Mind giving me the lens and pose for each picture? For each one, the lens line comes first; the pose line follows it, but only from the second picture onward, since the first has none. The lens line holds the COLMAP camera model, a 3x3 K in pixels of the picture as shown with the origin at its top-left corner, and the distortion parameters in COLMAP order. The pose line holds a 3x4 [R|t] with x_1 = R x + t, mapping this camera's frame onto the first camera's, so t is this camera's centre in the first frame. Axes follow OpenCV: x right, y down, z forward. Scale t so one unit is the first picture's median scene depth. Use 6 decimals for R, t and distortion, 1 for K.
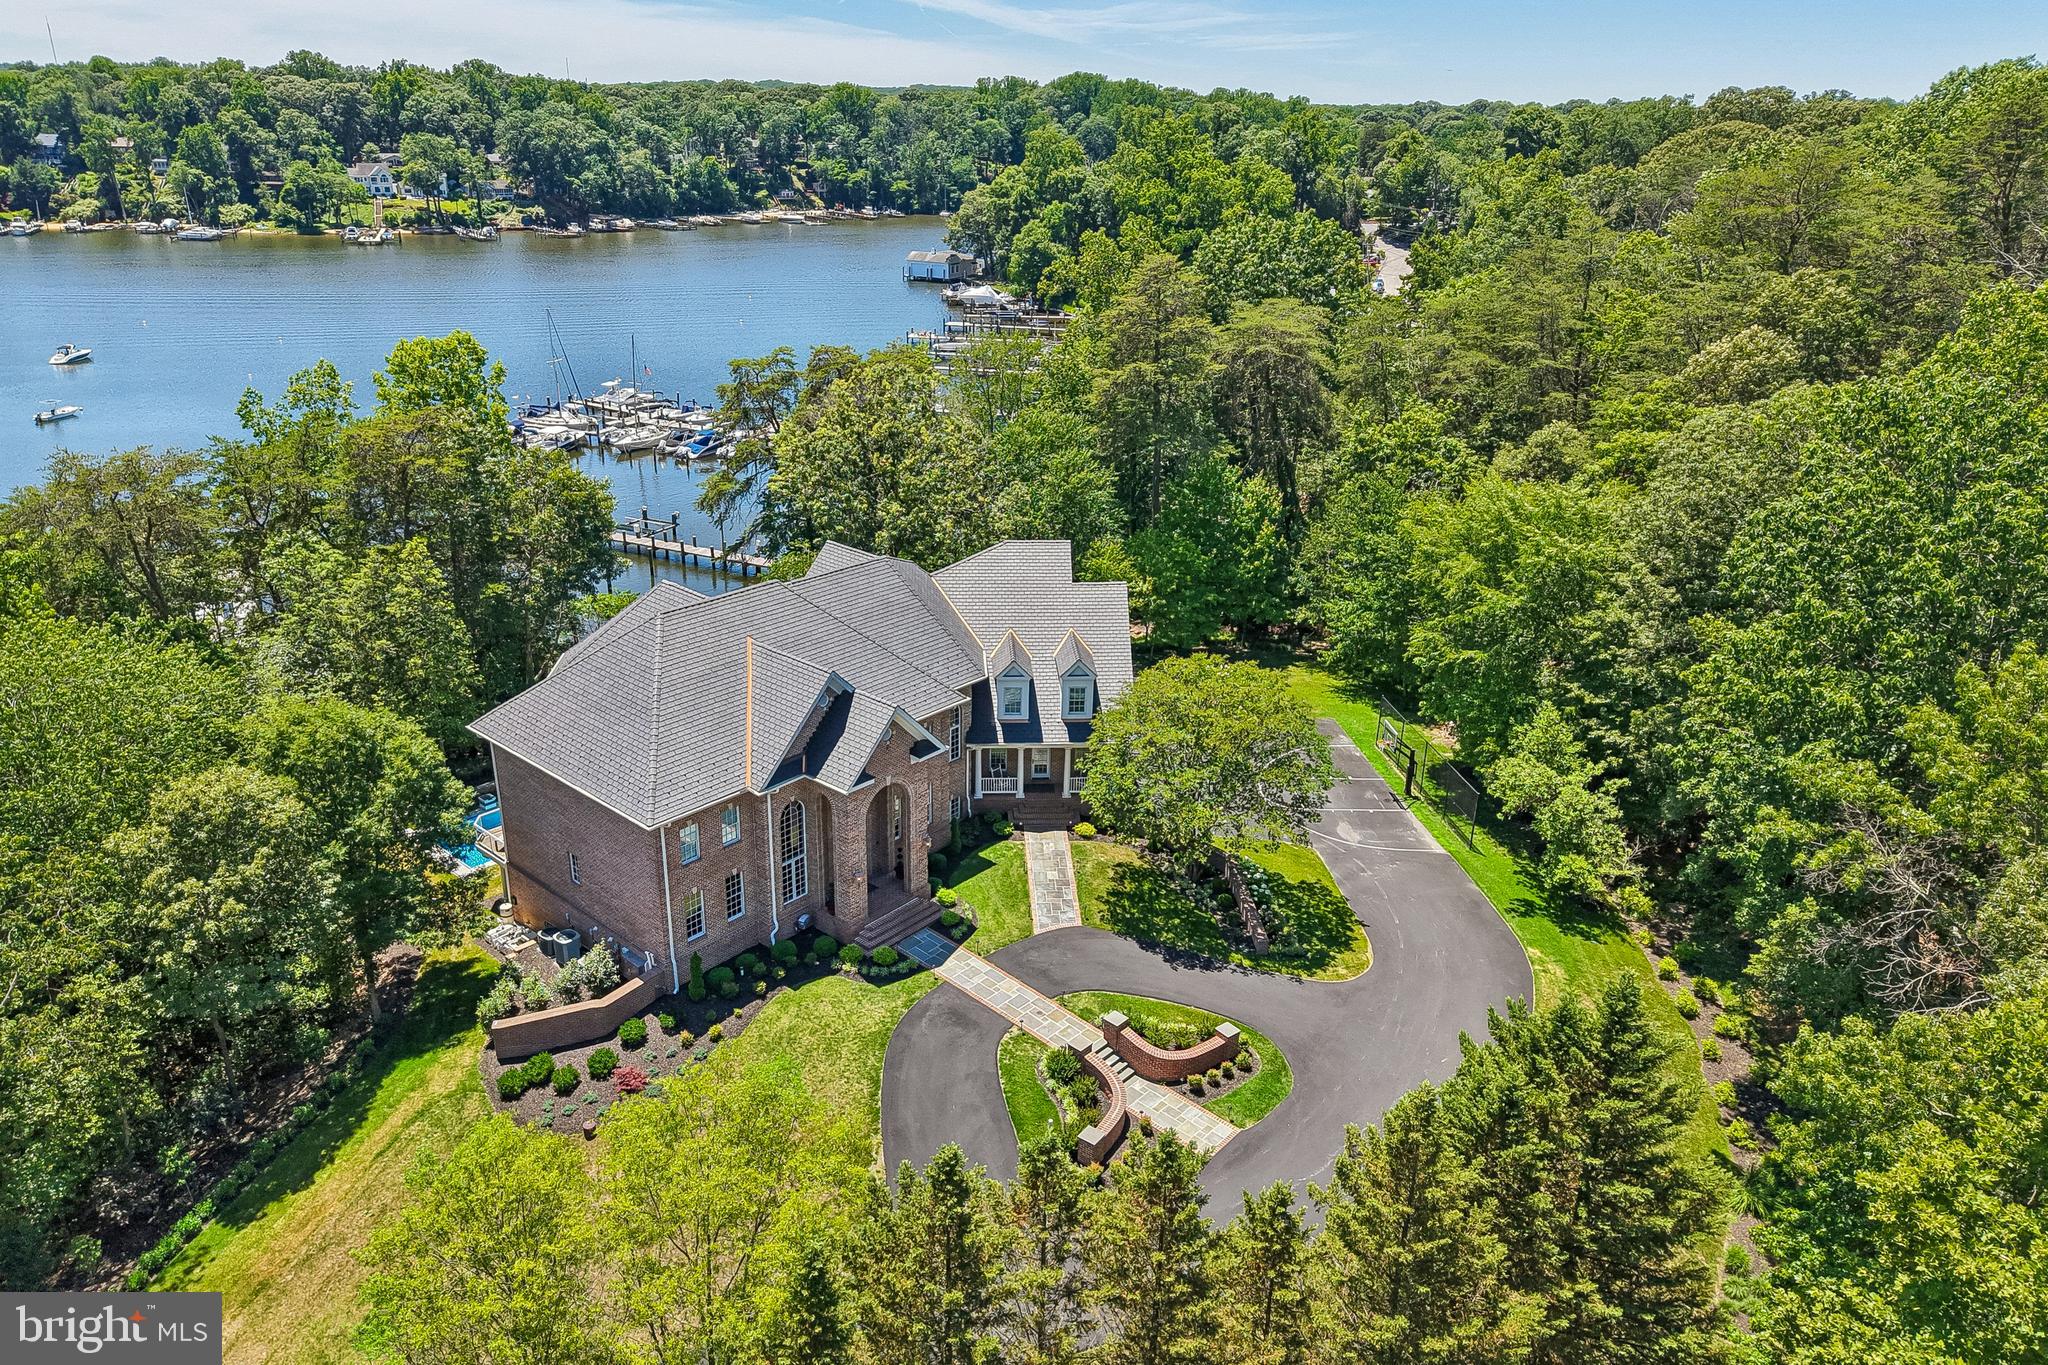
lens RADIAL K [[1372.5, 0, 1028.9], [0, 1372.5, 689.8], [0, 0, 1]] dist [0.014885, -0.014861]
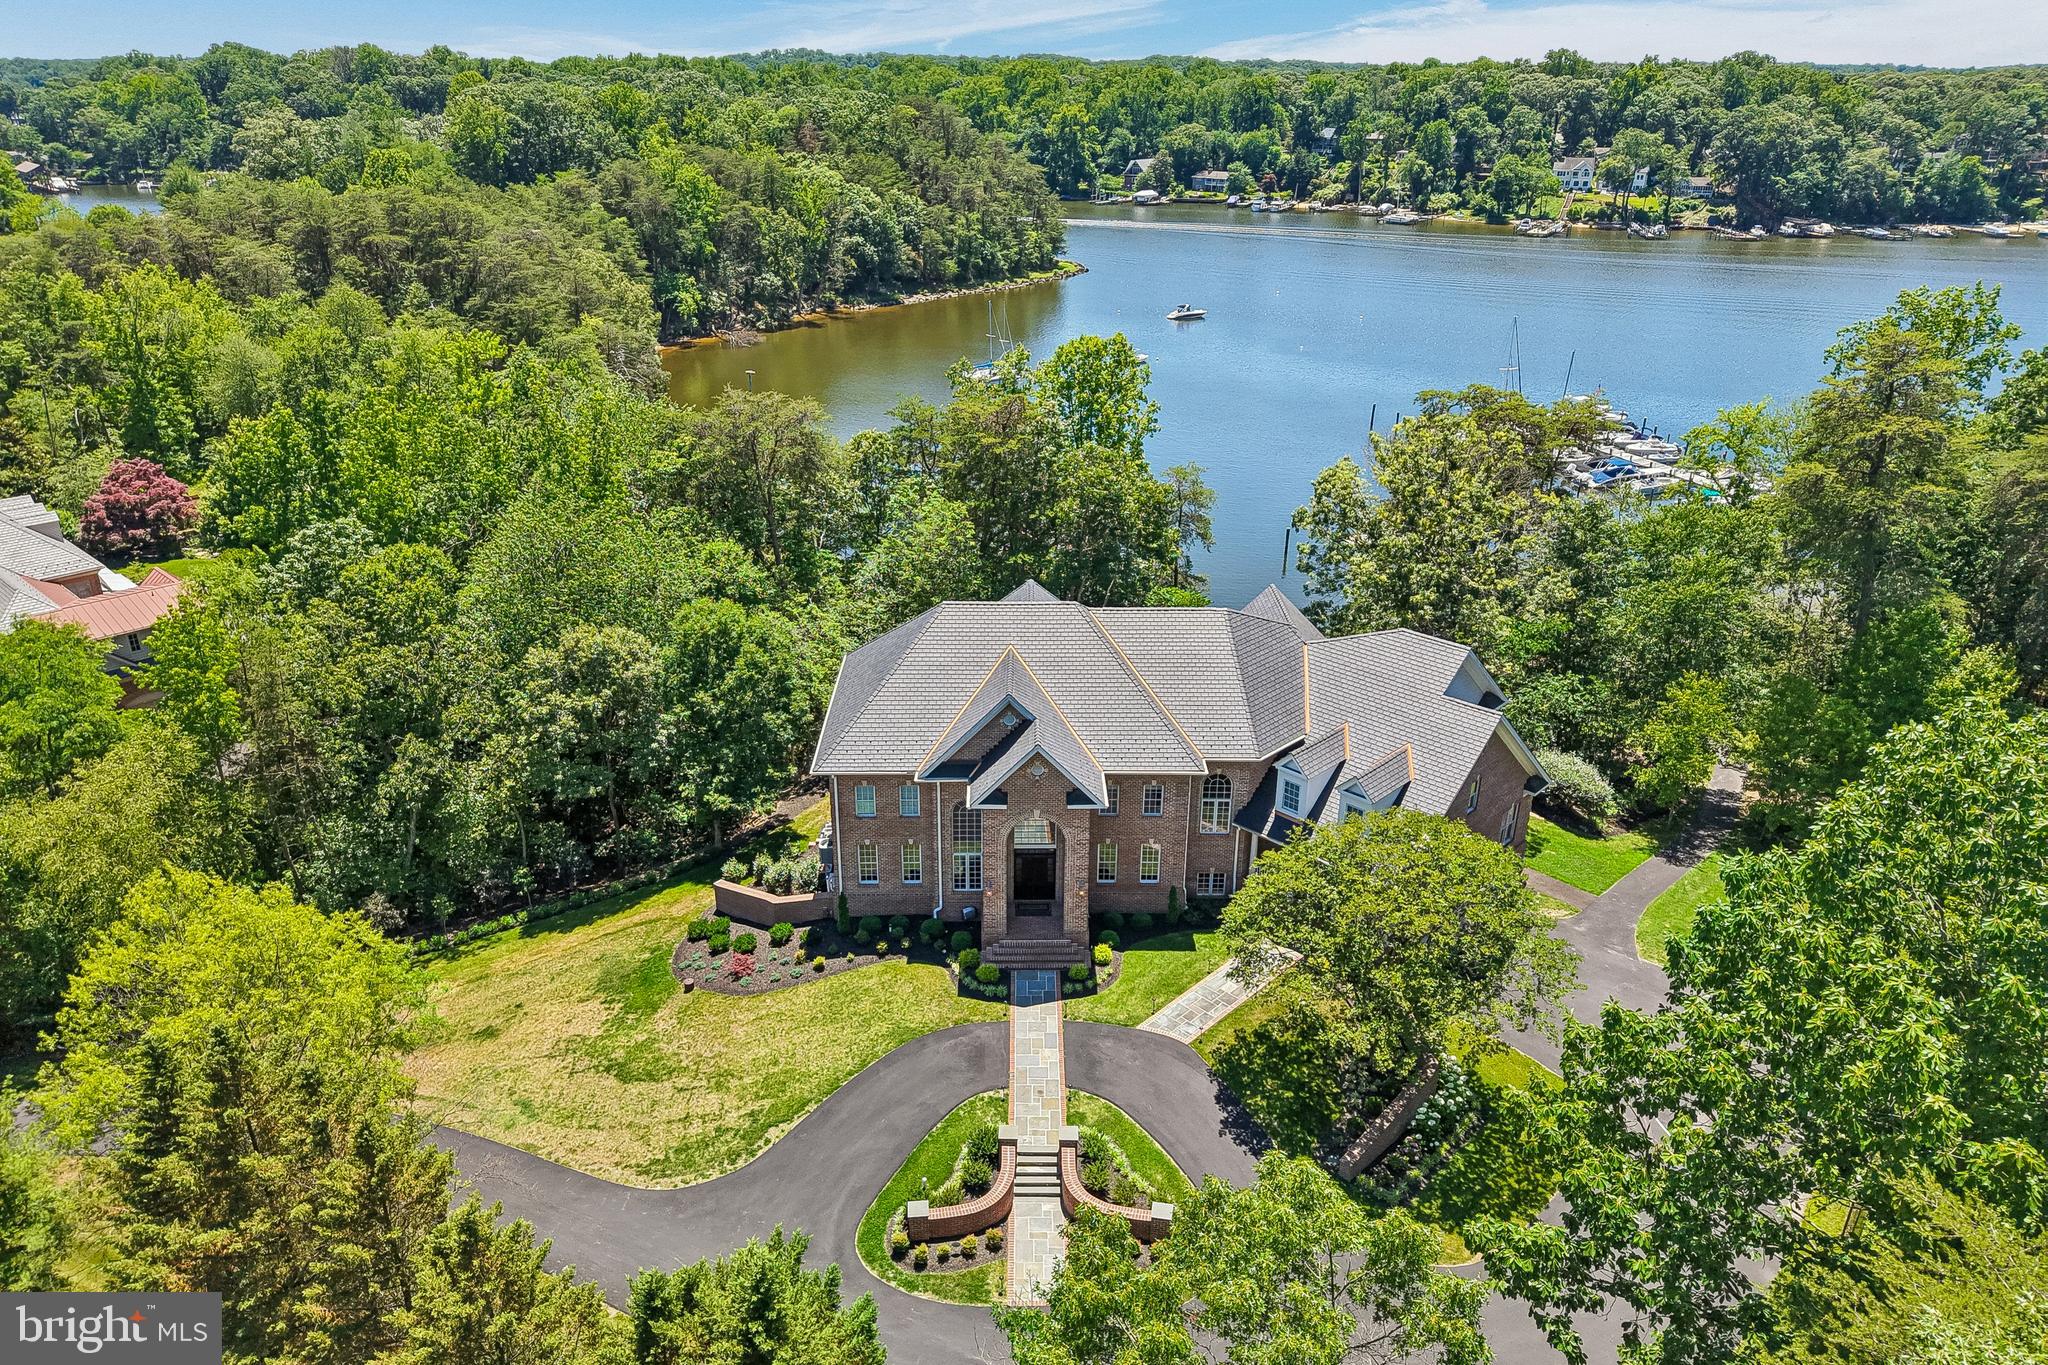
lens RADIAL K [[1372.5, 0, 1028.3], [0, 1372.5, 676.3], [0, 0, 1]] dist [0.014885, -0.014861]
pose [[0.667430, 0.280587, -0.689789, 0.067818], [-0.281869, 0.952567, 0.114745, -0.017417], [0.689266, 0.117846, 0.714860, 0.031658]]
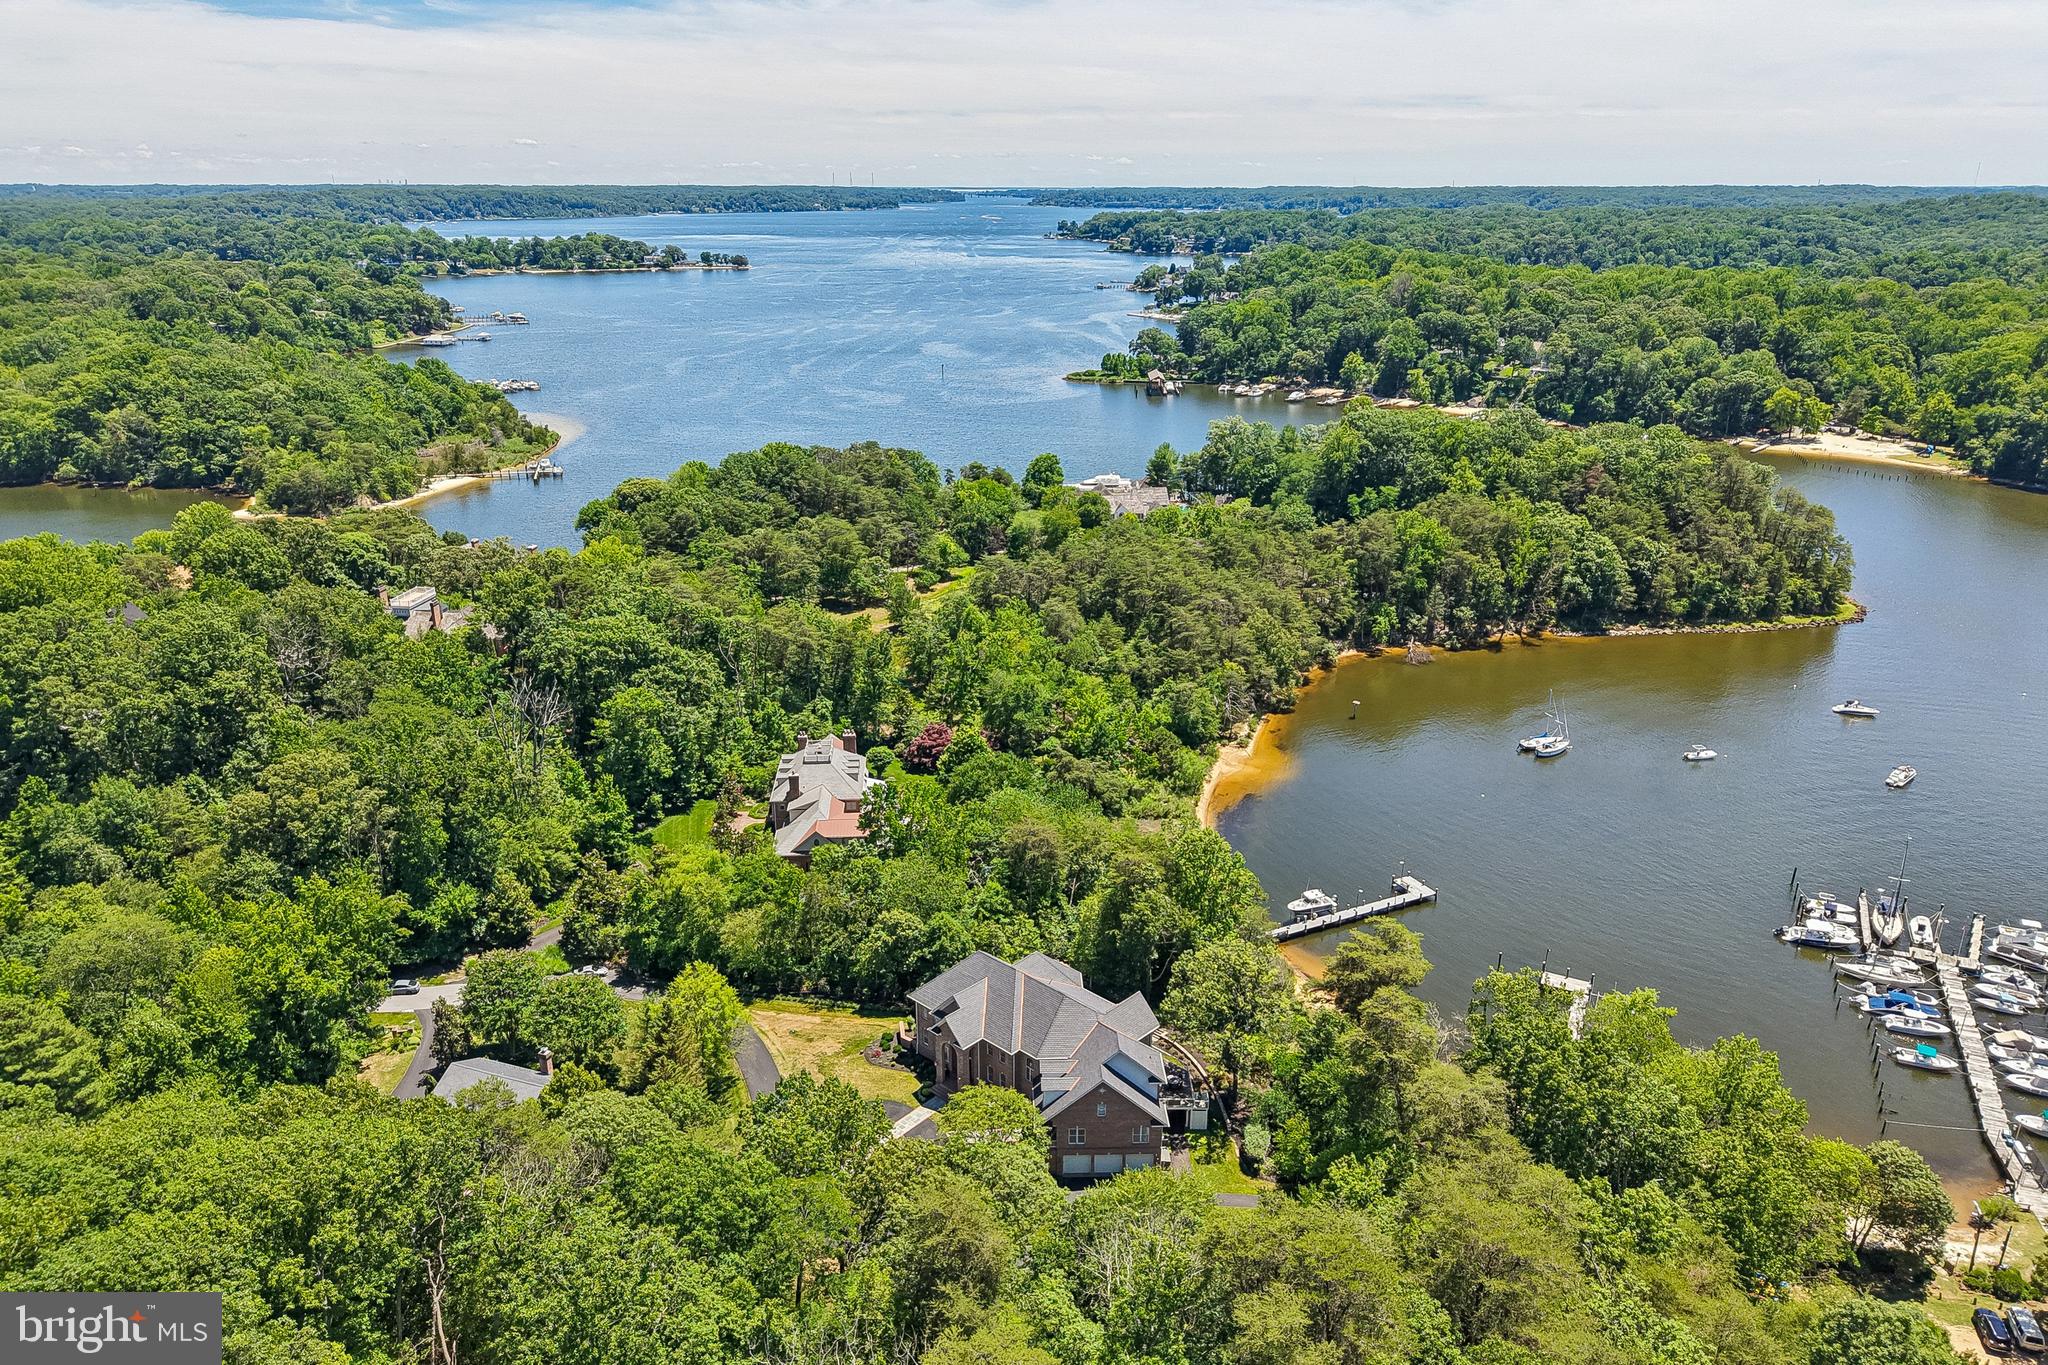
lens RADIAL K [[1372.5, 0, 1009.6], [0, 1372.5, 675.7], [0, 0, 1]] dist [0.014885, -0.014861]
pose [[-0.045750, 0.311879, -0.949020, 0.275343], [-0.385960, 0.870724, 0.304755, -0.176522], [0.921380, 0.380226, 0.080537, 0.073824]]
